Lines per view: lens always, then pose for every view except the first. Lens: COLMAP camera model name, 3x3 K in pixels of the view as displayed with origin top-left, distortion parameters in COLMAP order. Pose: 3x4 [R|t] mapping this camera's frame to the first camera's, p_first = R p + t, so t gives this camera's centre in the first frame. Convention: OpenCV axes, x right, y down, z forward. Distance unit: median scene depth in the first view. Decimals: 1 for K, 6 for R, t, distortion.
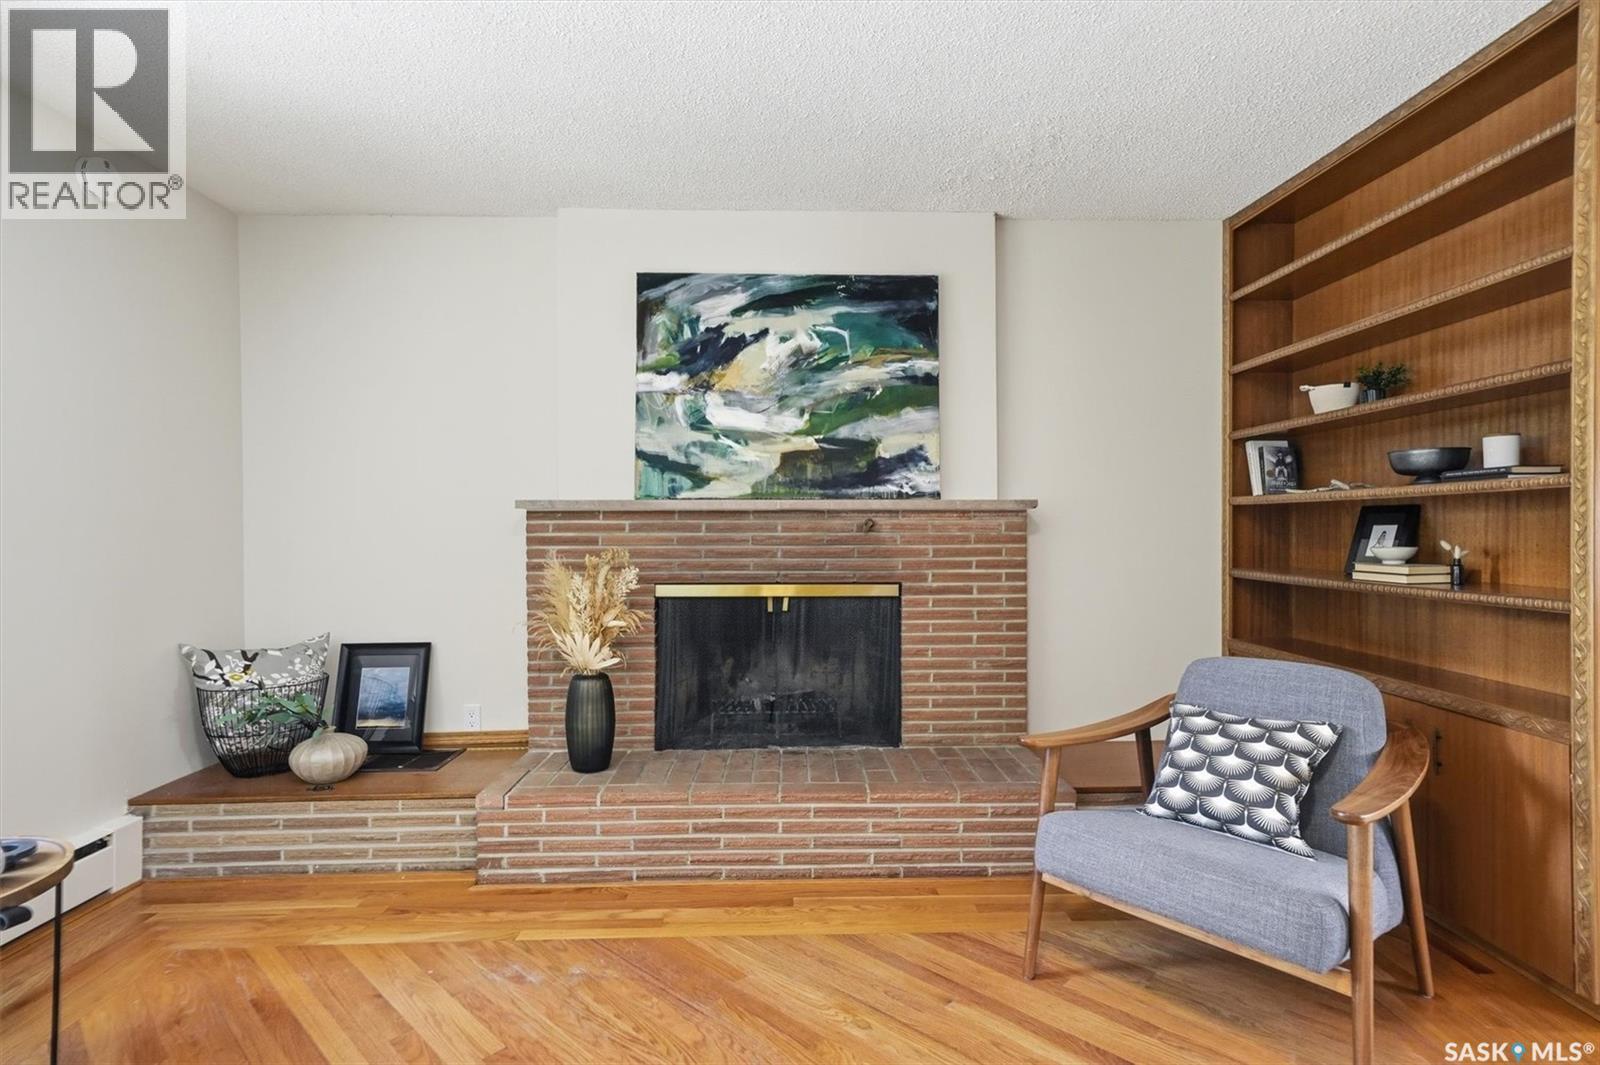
lens RADIAL K [[785.8, 0, 800.0], [0, 785.8, 532.5], [0, 0, 1]] dist [0.004327, 0.000065]
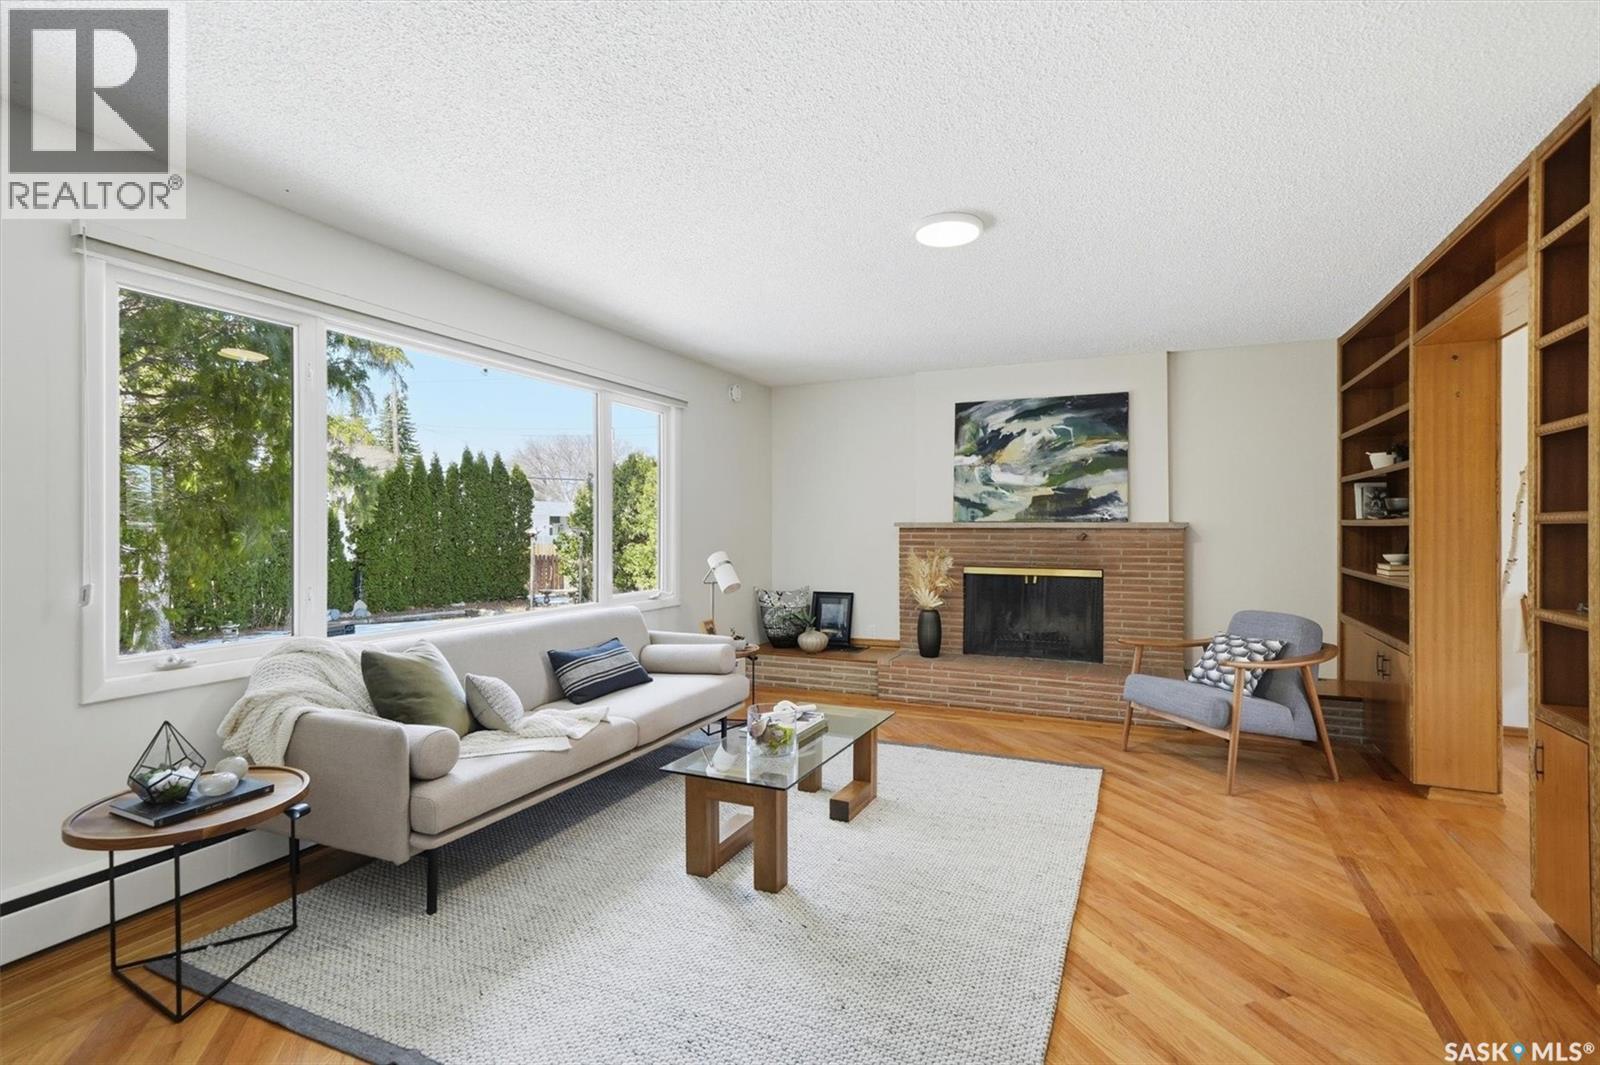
lens RADIAL K [[785.8, 0, 800.0], [0, 785.8, 532.5], [0, 0, 1]] dist [0.004327, 0.000065]
pose [[0.900725, 0.007338, -0.434327, 0.284480], [-0.003968, 0.999955, 0.008666, -0.031556], [0.434371, -0.006082, 0.900714, -0.884821]]
